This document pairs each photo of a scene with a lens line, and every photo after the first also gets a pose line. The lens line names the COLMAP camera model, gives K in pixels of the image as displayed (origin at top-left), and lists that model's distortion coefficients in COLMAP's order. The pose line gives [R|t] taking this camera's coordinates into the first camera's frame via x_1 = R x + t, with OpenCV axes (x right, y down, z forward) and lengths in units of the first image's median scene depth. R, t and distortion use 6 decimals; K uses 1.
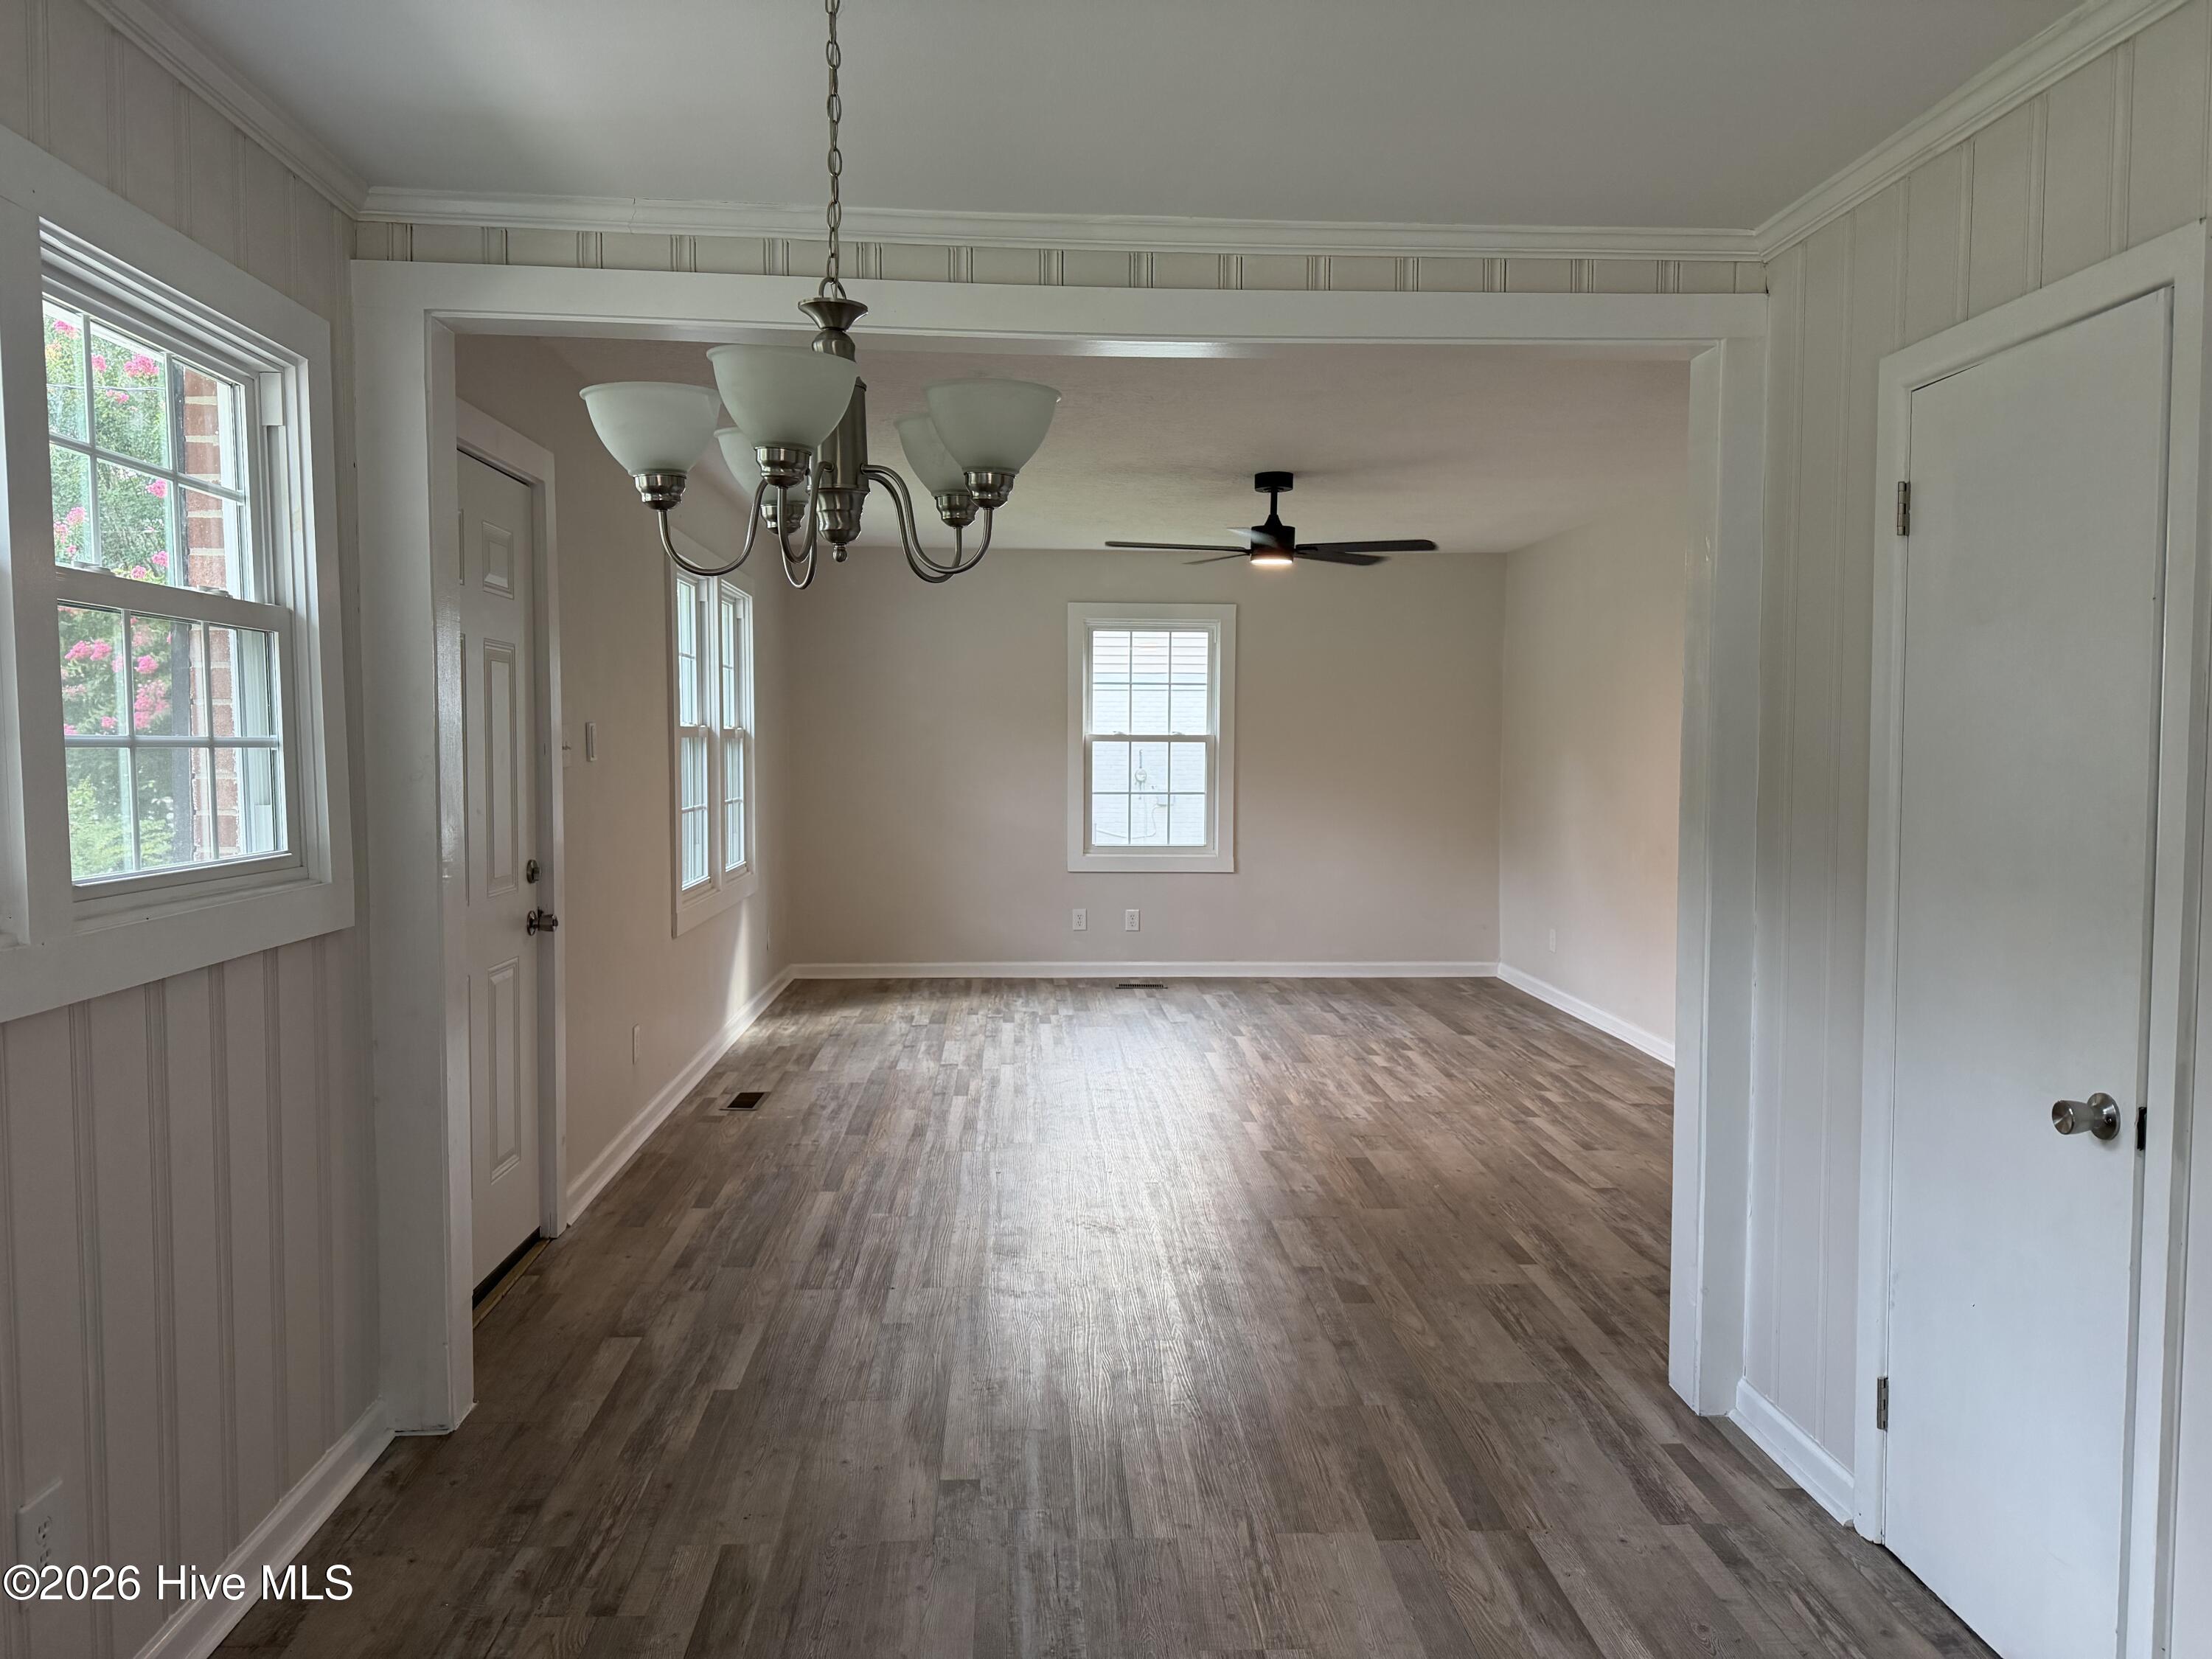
lens RADIAL K [[1553.2, 0, 1106.0], [0, 1553.2, 829.5], [0, 0, 1]] dist [-0.002625, -0.115522]
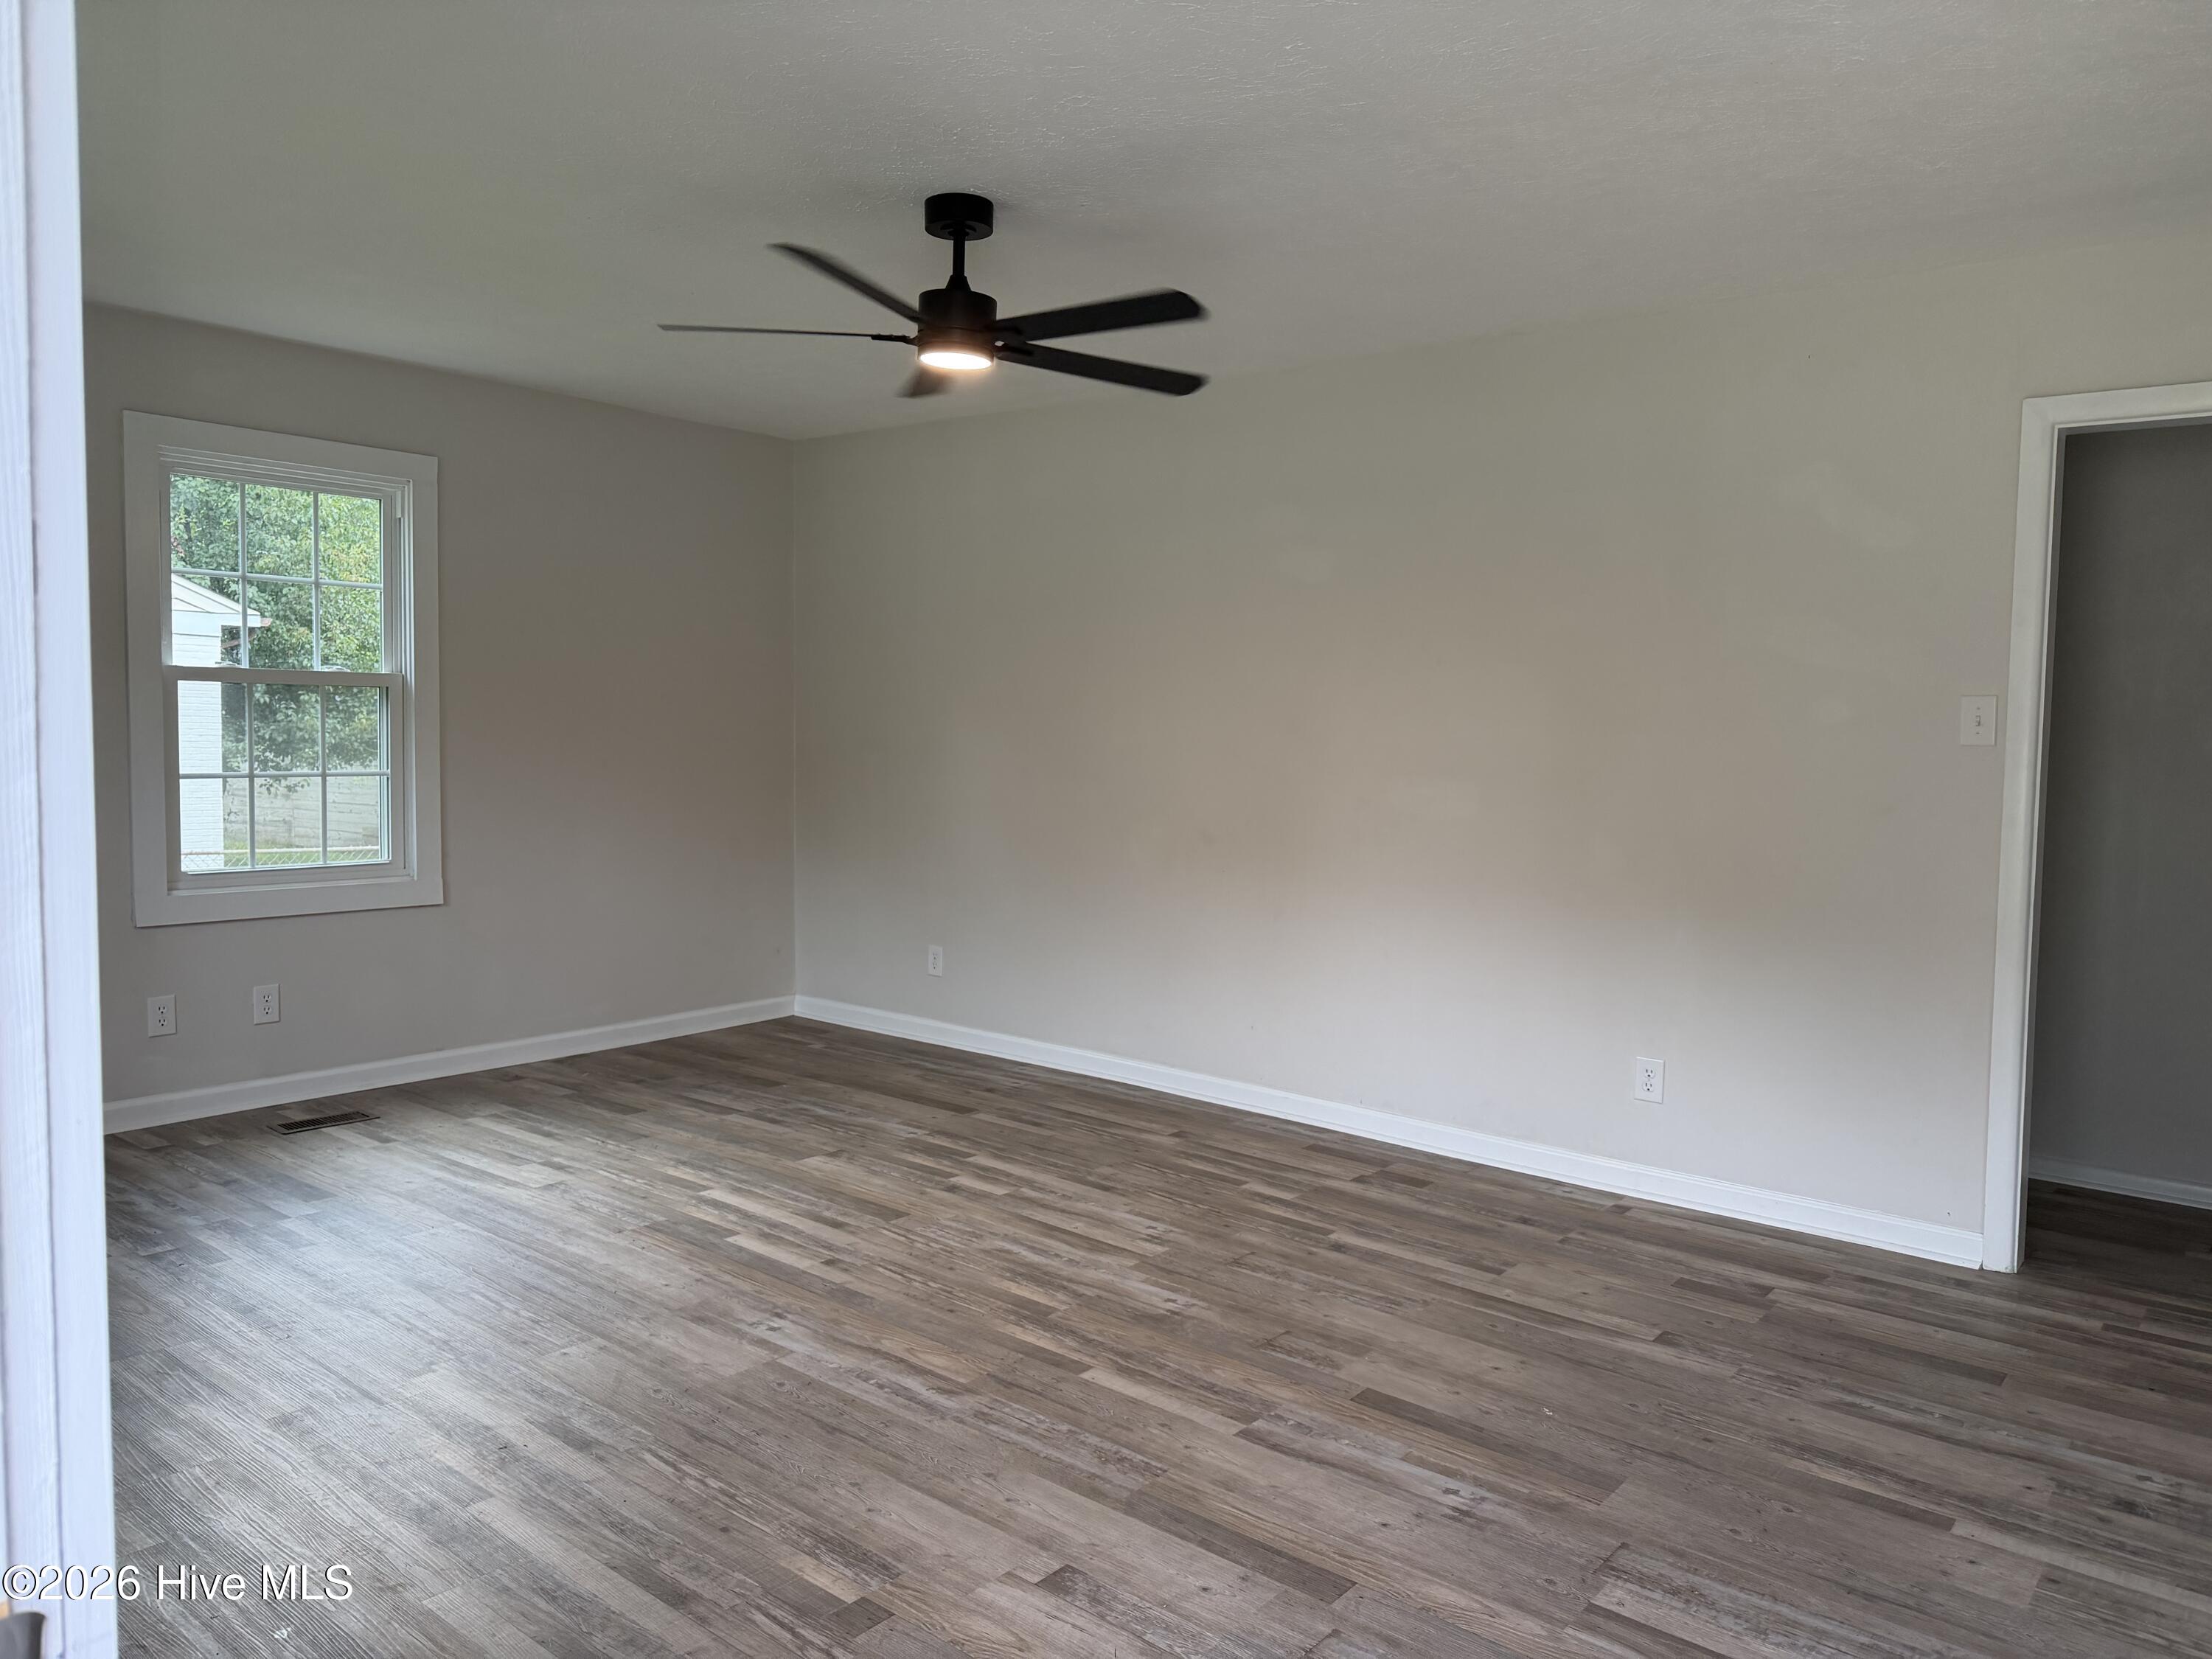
lens RADIAL K [[1564.2, 0, 1106.0], [0, 1564.2, 829.5], [0, 0, 1]] dist [0.000601, -0.001532]
pose [[0.668171, -0.049763, 0.742342, -0.199552], [0.032286, 0.998760, 0.037891, -0.016152], [-0.743307, -0.001350, 0.668949, 0.409509]]
